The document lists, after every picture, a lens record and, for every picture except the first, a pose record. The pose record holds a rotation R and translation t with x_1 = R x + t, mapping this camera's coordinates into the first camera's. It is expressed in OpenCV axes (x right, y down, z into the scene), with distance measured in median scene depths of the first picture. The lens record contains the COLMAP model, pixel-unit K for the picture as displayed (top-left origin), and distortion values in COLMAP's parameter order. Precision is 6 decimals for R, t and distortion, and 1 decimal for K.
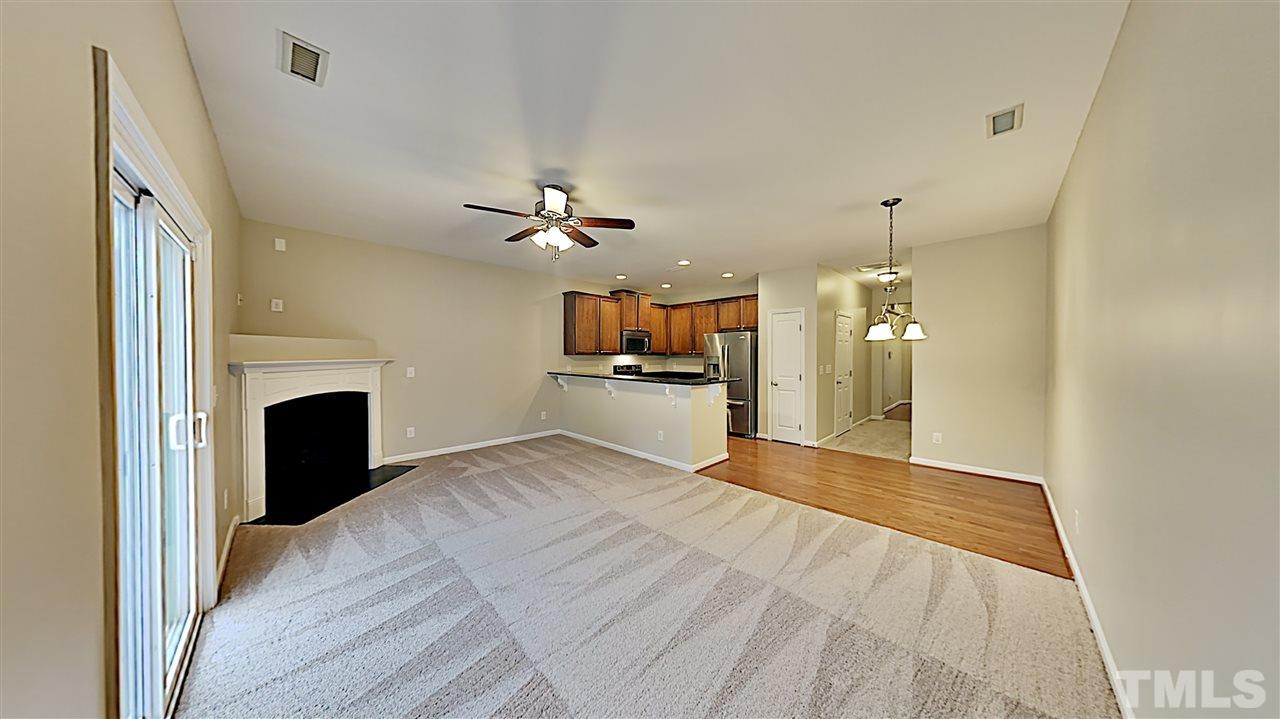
lens RADIAL K [[355.4, 0, 637.9], [0, 355.4, 359.2], [0, 0, 1]] dist [0.000700, 0.000024]
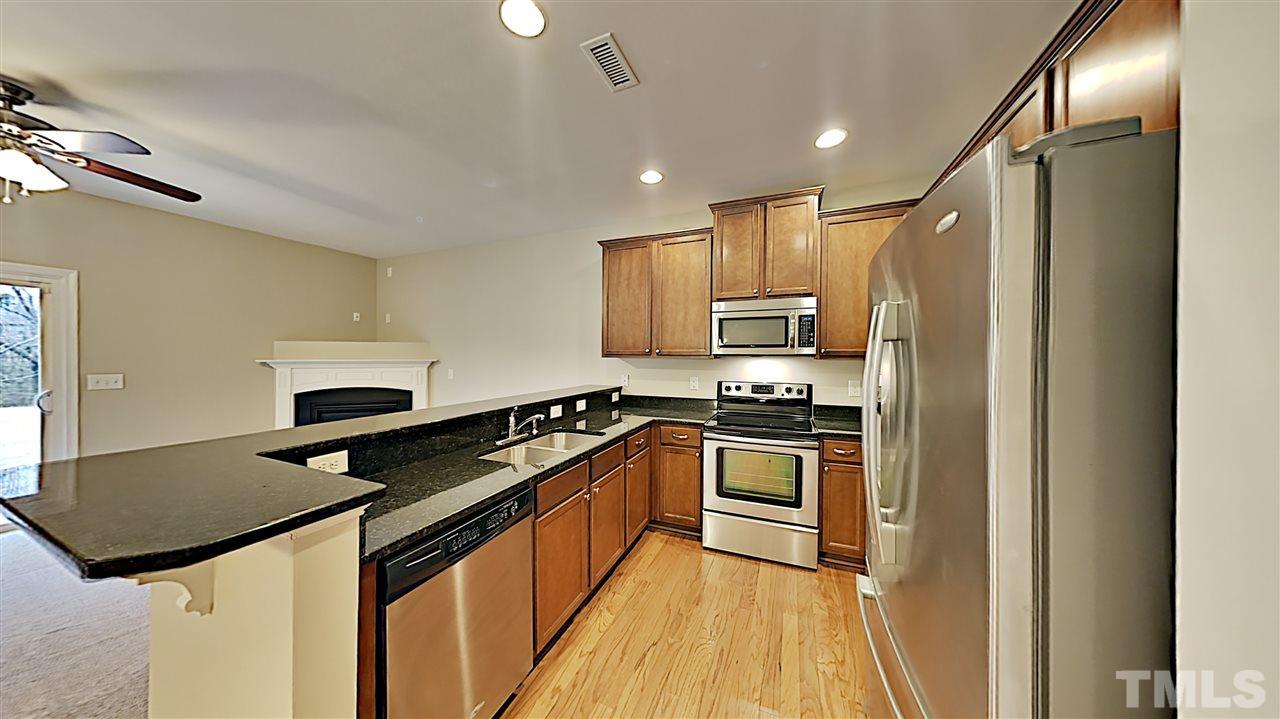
lens RADIAL K [[355.4, 0, 637.9], [0, 355.4, 359.2], [0, 0, 1]] dist [0.000700, 0.000024]
pose [[0.390646, 0.003046, -0.920536, 0.483402], [-0.018356, 0.999821, -0.004481, -0.010293], [0.920358, 0.018648, 0.390632, 1.155035]]
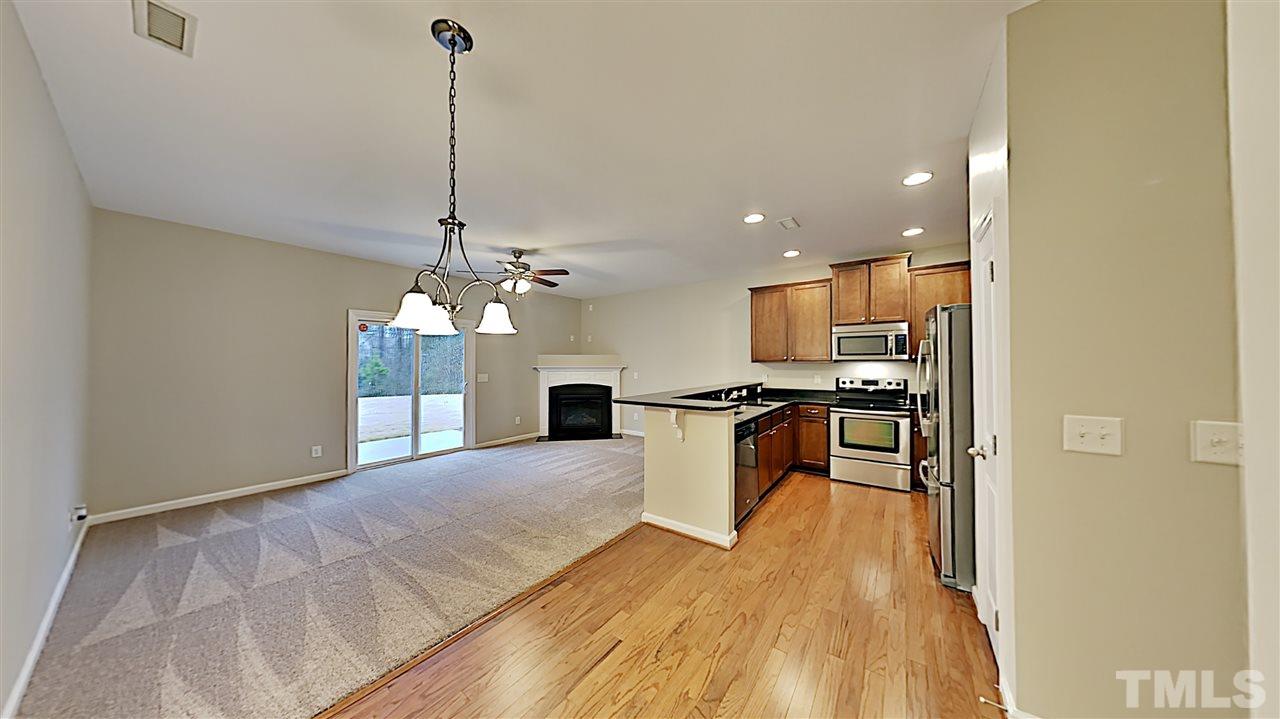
lens RADIAL K [[355.4, 0, 637.9], [0, 355.4, 359.2], [0, 0, 1]] dist [0.000700, 0.000024]
pose [[0.167551, -0.017636, -0.985706, 0.840414], [-0.010452, 0.999752, -0.019664, -0.001434], [0.985808, 0.013597, 0.167325, 0.818820]]
